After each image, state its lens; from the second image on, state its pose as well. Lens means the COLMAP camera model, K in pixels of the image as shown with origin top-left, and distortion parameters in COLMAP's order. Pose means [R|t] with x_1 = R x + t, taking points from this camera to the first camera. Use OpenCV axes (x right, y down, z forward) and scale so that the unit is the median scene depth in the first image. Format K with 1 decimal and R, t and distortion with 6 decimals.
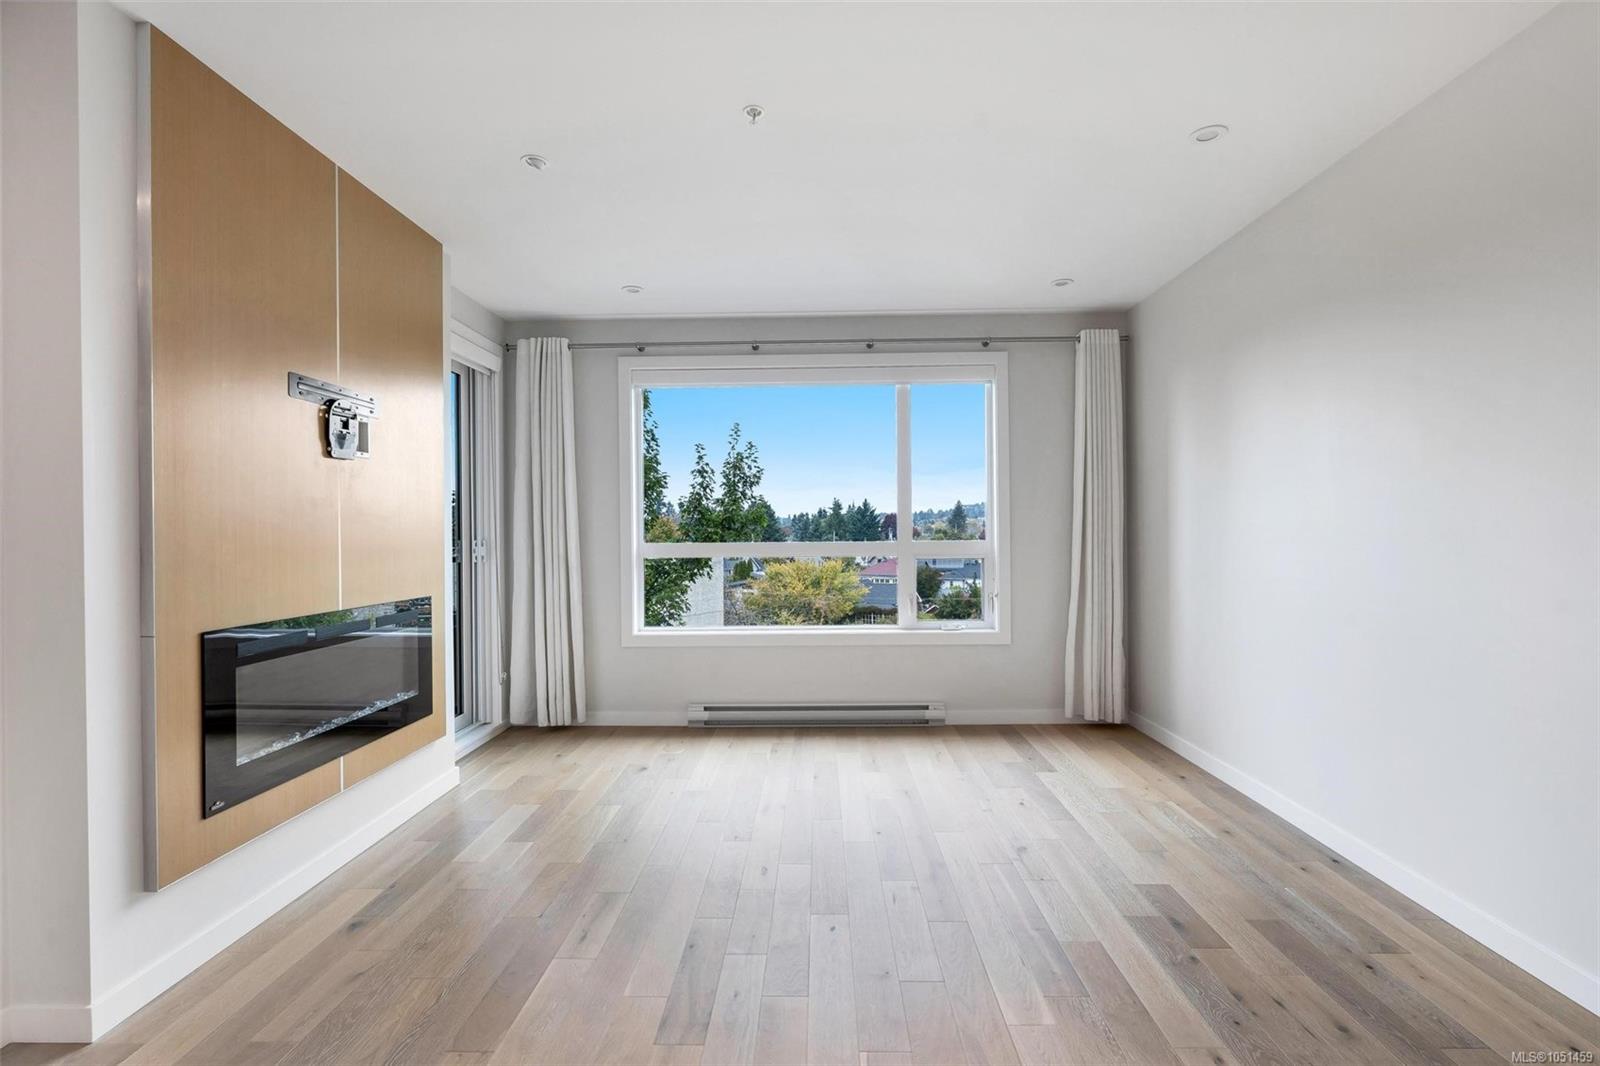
lens RADIAL K [[737.9, 0, 809.3], [0, 737.9, 528.3], [0, 0, 1]] dist [-0.013394, 0.005034]
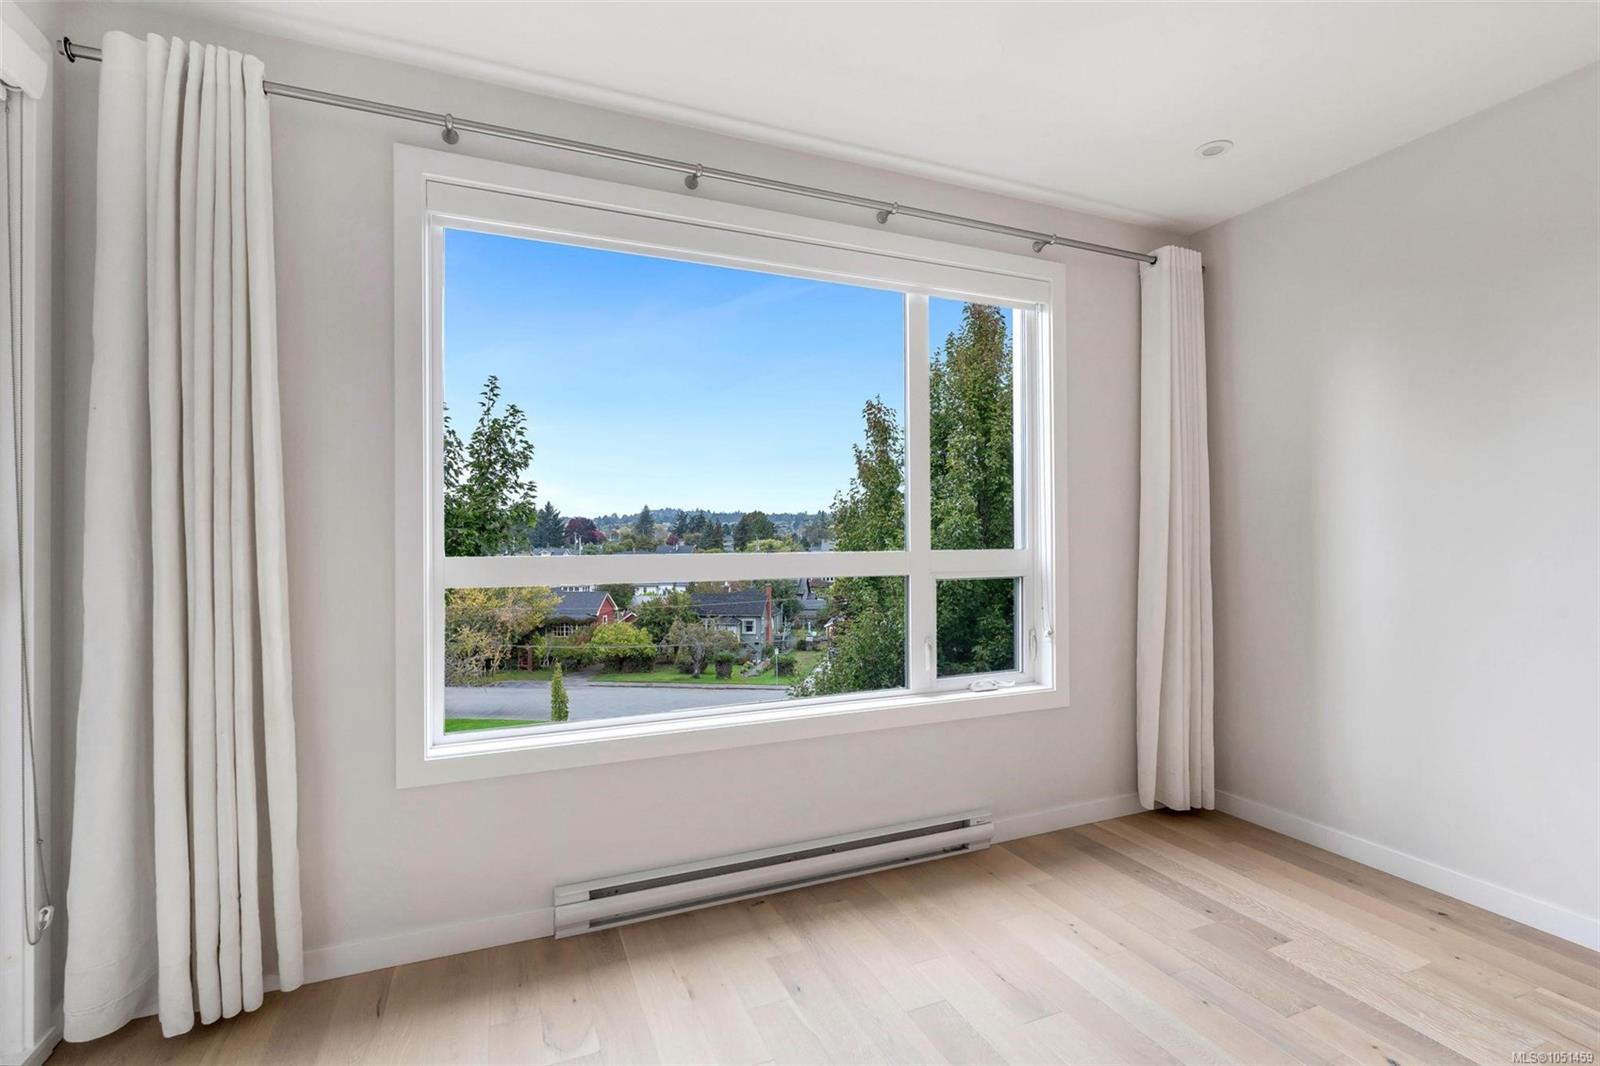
lens RADIAL K [[737.9, 0, 809.3], [0, 737.9, 528.3], [0, 0, 1]] dist [-0.013394, 0.005034]
pose [[0.912453, 0.010268, 0.409054, -0.201648], [-0.007401, 0.999936, -0.008591, 0.004928], [-0.409116, 0.004811, 0.912470, 0.472031]]
